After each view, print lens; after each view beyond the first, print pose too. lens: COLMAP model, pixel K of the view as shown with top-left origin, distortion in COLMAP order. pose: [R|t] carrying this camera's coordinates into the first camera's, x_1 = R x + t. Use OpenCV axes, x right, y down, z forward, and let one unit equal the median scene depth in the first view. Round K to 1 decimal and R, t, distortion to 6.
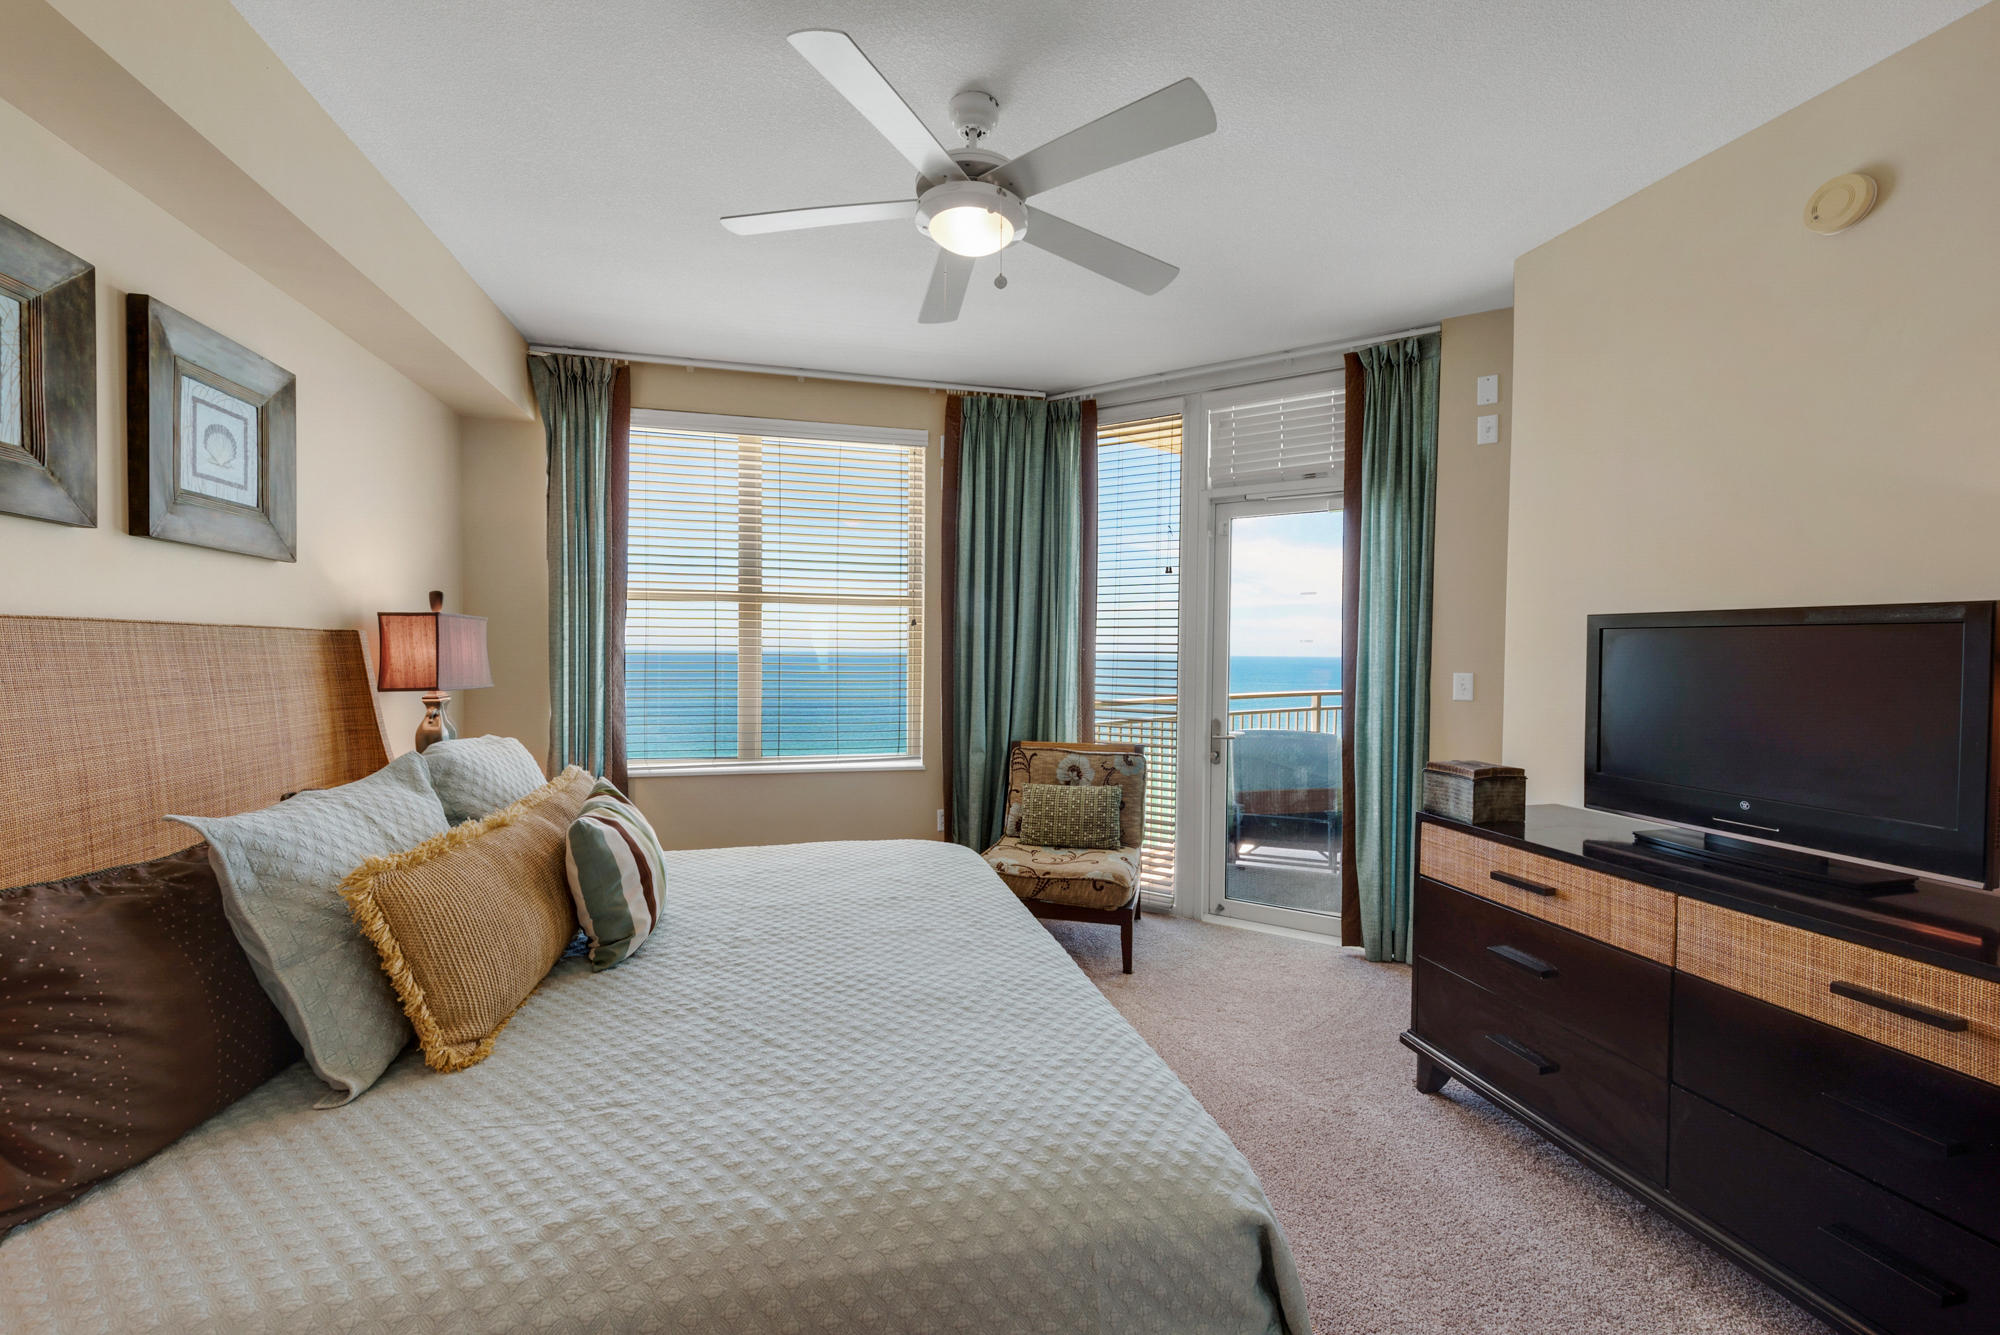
lens RADIAL K [[814.6, 0, 992.1], [0, 814.6, 671.2], [0, 0, 1]] dist [0.021504, -0.009455]
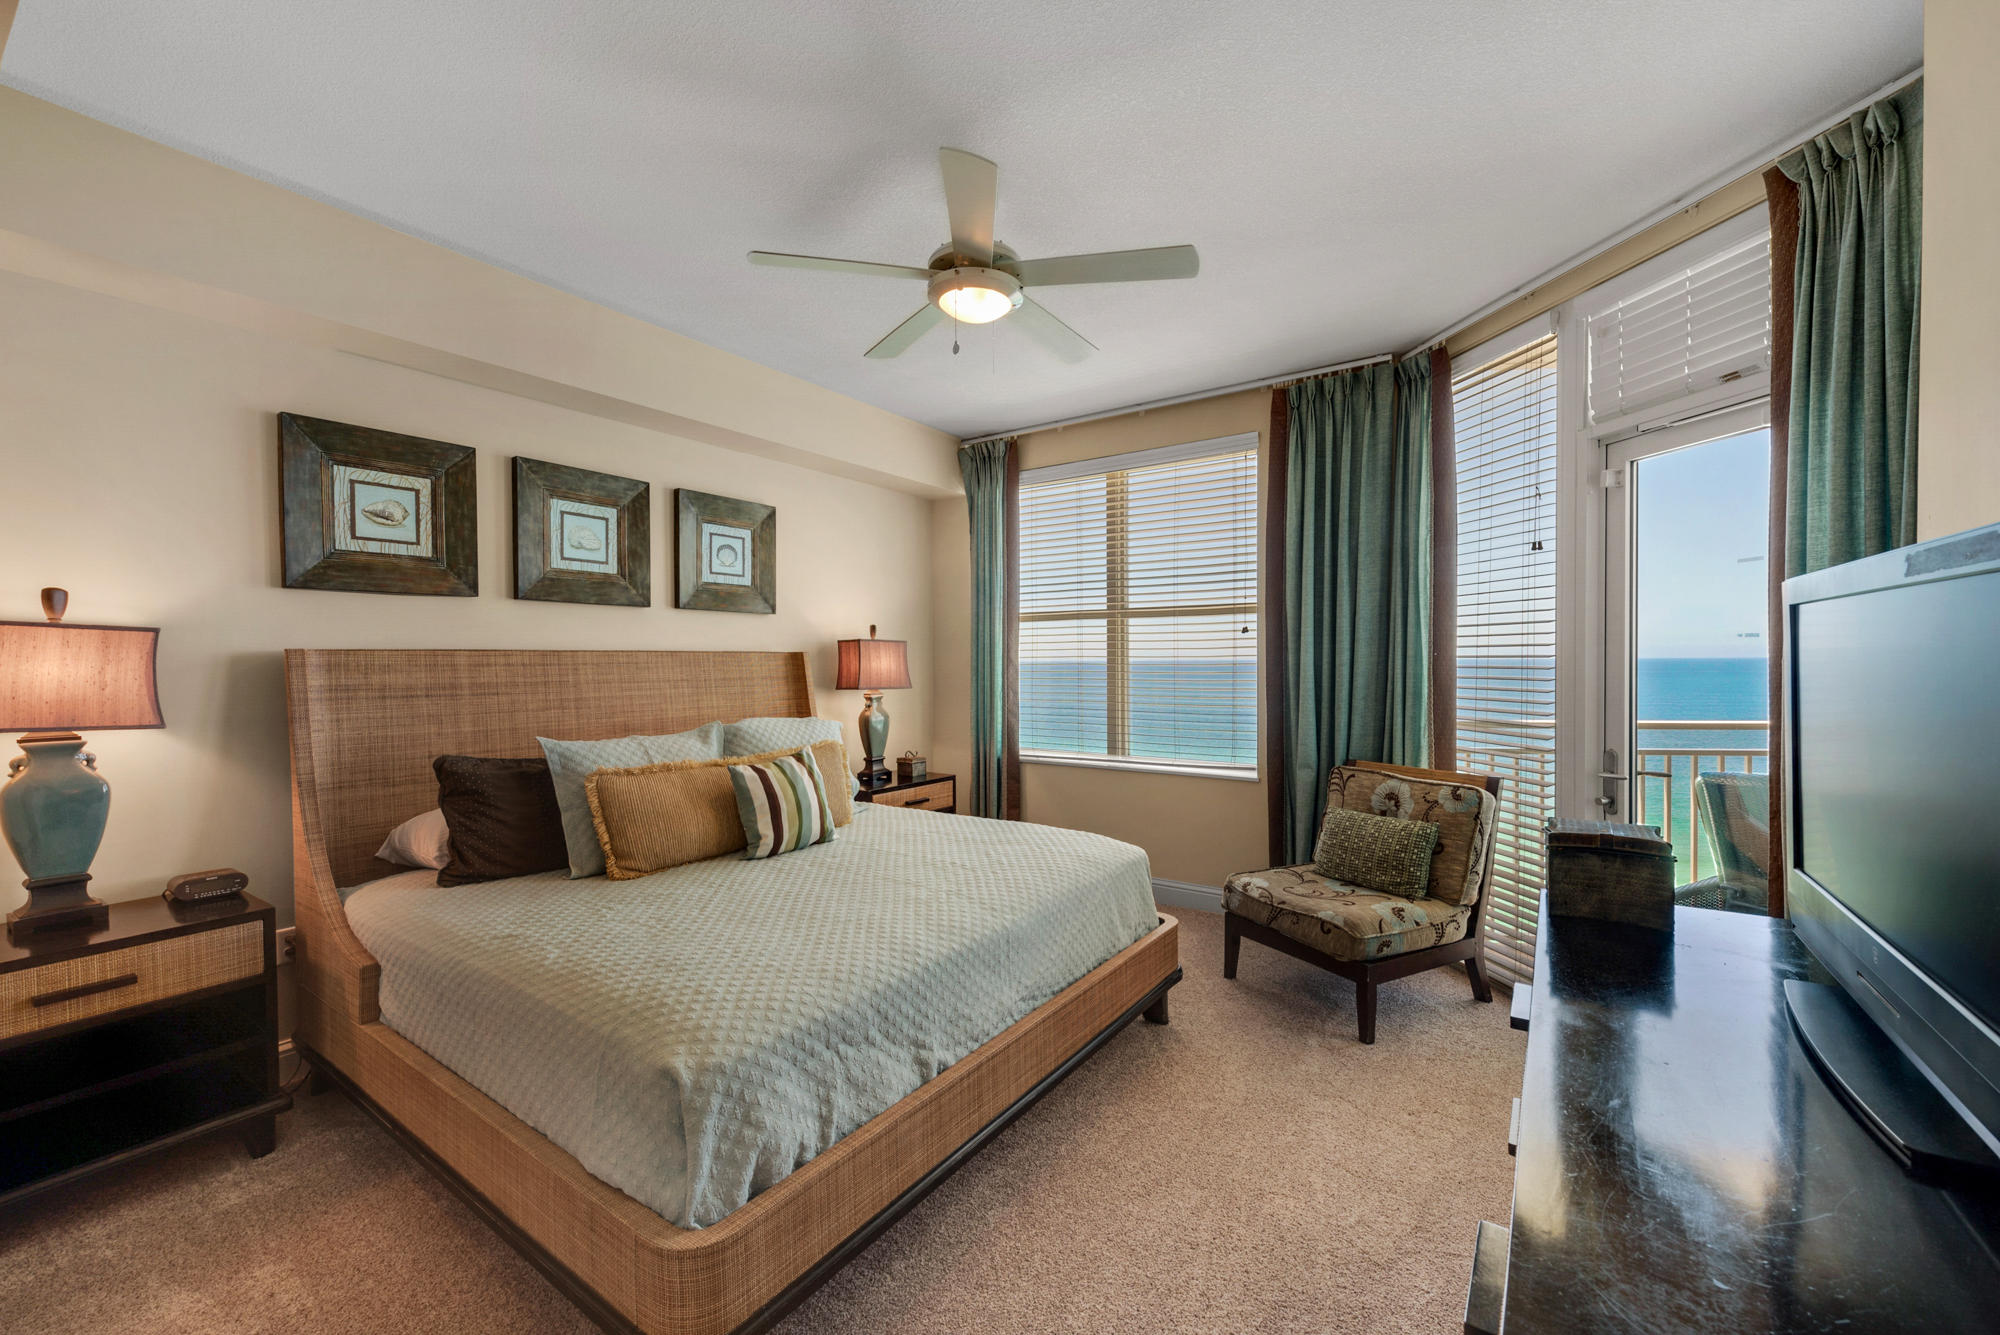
lens RADIAL K [[814.6, 0, 992.1], [0, 814.6, 671.2], [0, 0, 1]] dist [0.021504, -0.009455]
pose [[0.652440, -0.002547, -0.757836, 0.482053], [-0.006759, 0.999935, -0.009180, 0.000866], [0.757810, 0.011112, 0.652381, 0.140658]]
